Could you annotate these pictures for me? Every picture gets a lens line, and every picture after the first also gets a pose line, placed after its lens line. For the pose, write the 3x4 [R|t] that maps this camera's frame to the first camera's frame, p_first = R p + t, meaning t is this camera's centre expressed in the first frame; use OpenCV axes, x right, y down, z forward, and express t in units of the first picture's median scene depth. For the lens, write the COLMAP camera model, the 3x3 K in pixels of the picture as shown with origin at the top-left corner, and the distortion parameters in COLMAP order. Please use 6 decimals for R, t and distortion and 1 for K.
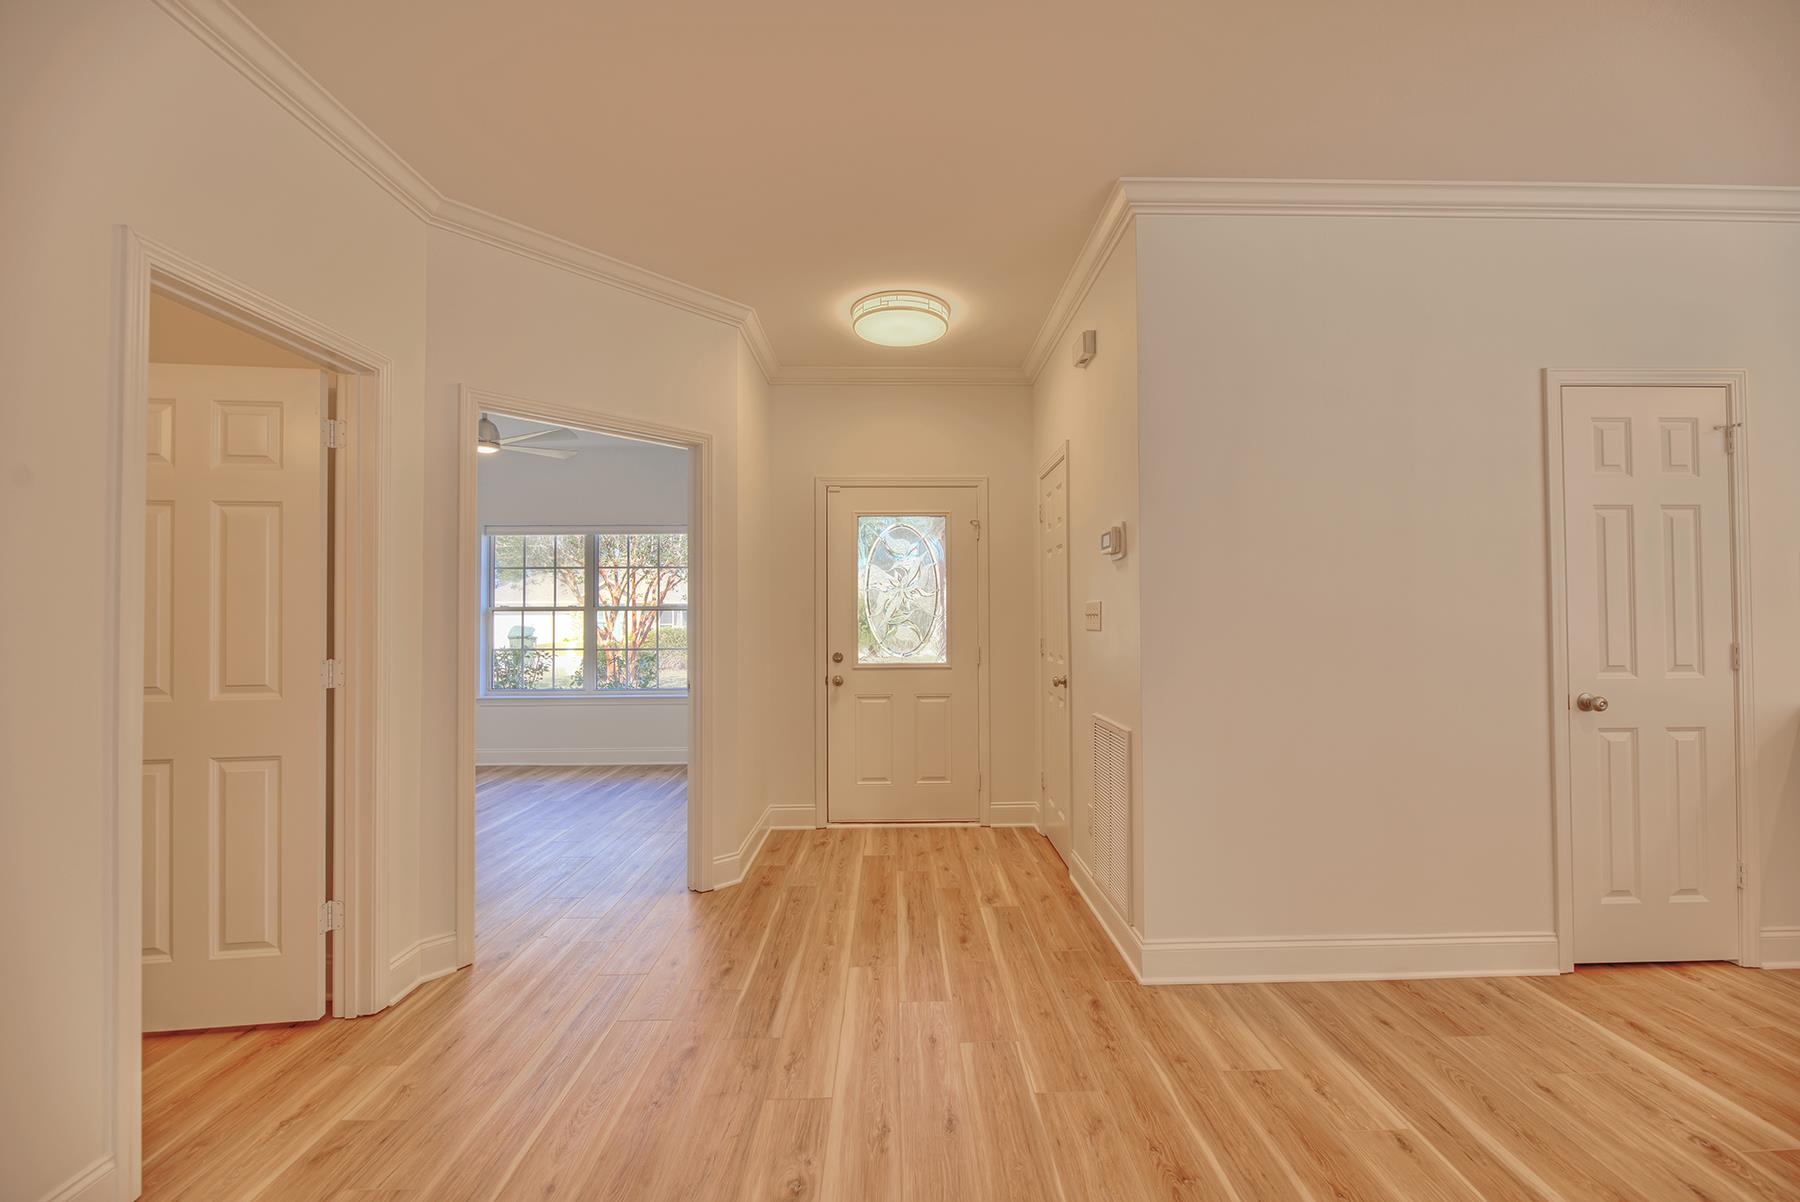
lens RADIAL K [[722.4, 0, 907.8], [0, 722.4, 603.2], [0, 0, 1]] dist [-0.002157, -0.000459]
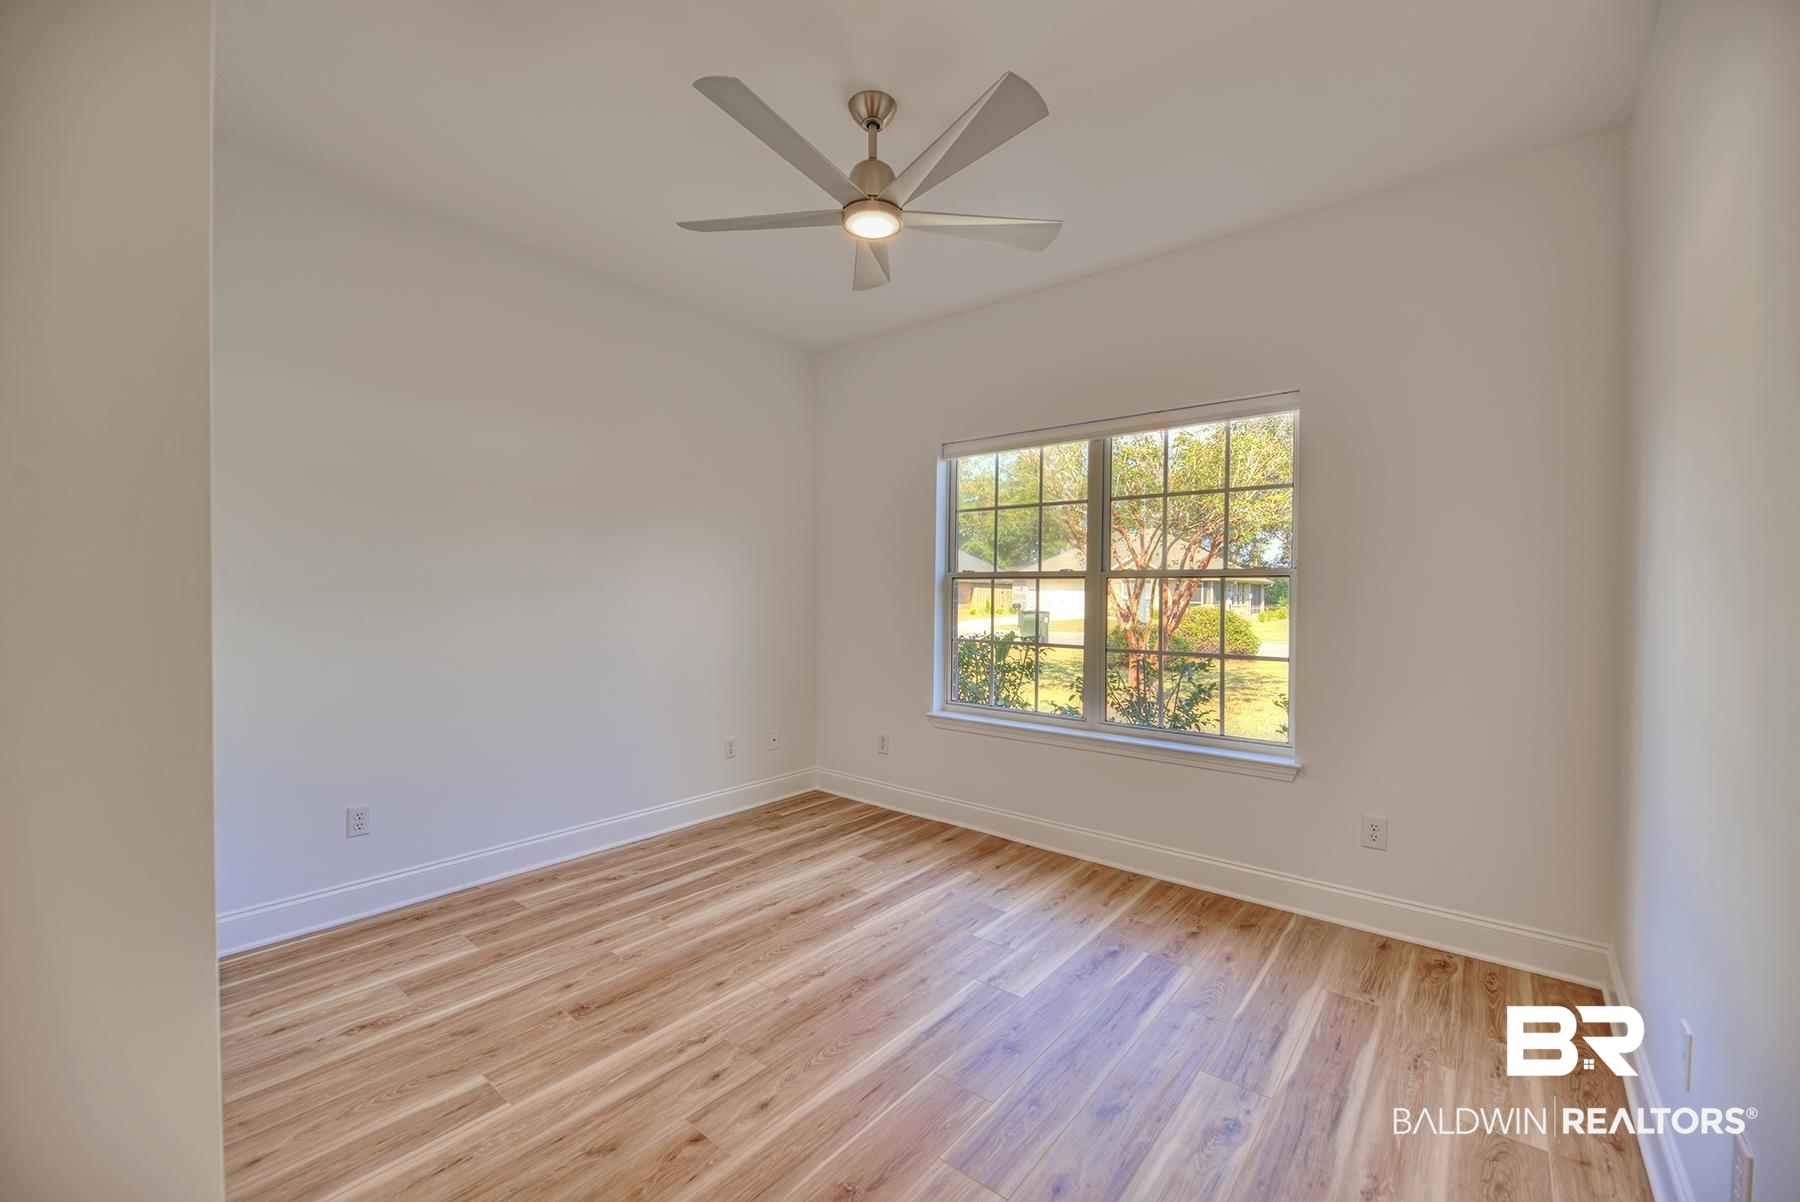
lens RADIAL K [[722.4, 0, 907.8], [0, 722.4, 603.2], [0, 0, 1]] dist [-0.002157, -0.000459]
pose [[0.767564, 0.027429, -0.640385, -0.199263], [0.000180, 0.999075, 0.043008, 0.005061], [0.640972, -0.033126, 0.766849, 0.487268]]
